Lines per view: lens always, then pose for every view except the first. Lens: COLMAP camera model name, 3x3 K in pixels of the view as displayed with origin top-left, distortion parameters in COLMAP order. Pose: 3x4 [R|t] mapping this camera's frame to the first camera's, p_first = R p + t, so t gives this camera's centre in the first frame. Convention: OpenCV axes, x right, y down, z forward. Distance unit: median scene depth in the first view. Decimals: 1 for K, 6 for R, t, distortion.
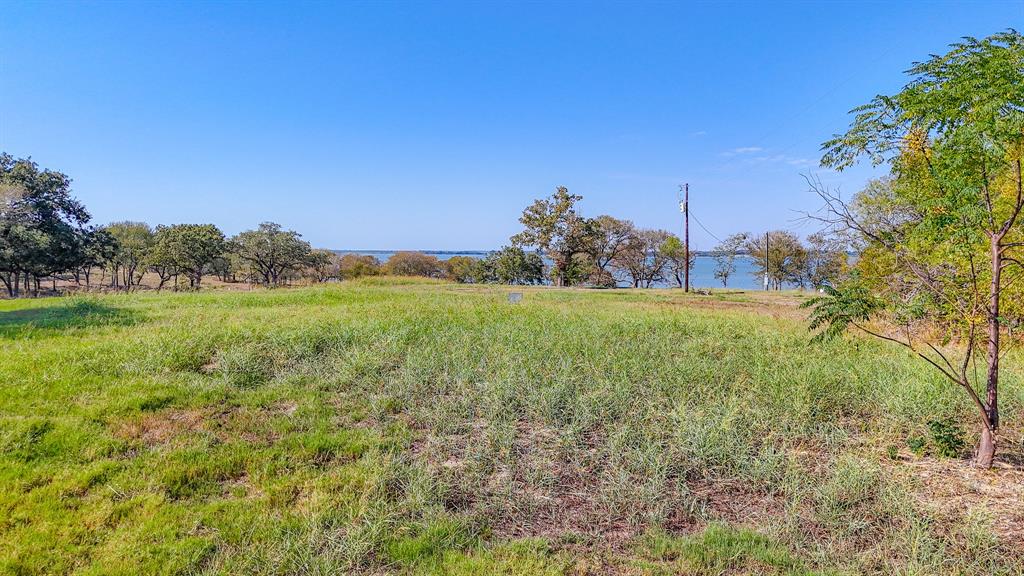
lens RADIAL K [[761.3, 0, 511.1], [0, 761.3, 283.4], [0, 0, 1]] dist [0.047084, -0.055287]
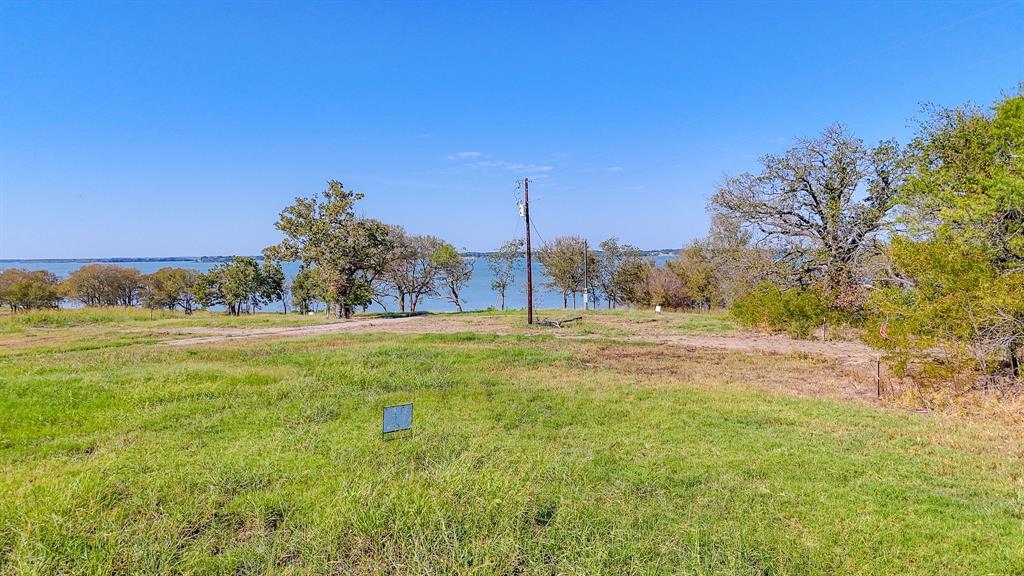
lens RADIAL K [[742.4, 0, 506.5], [0, 742.4, 289.8], [0, 0, 1]] dist [0.054585, -0.054949]
pose [[0.933800, -0.034528, 0.356126, -0.026395], [0.031795, 0.999403, 0.013527, -0.017789], [-0.356380, -0.001308, 0.934340, 0.183977]]
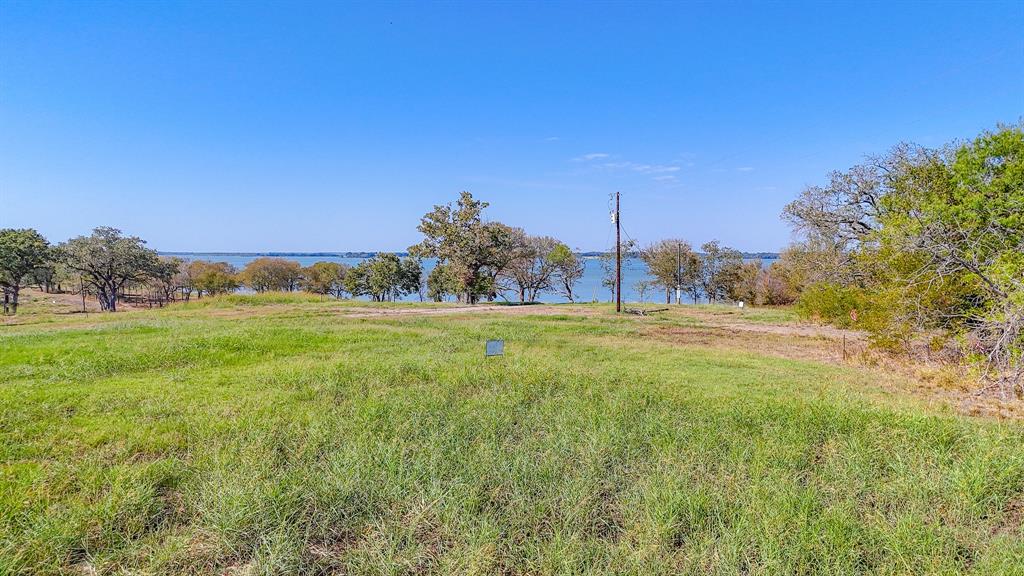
lens RADIAL K [[742.4, 0, 506.5], [0, 742.4, 289.8], [0, 0, 1]] dist [0.054585, -0.054949]
pose [[0.981282, -0.012247, 0.192187, -0.038591], [0.010361, 0.999888, 0.010814, -0.014013], [-0.192298, -0.008621, 0.981299, 0.088000]]
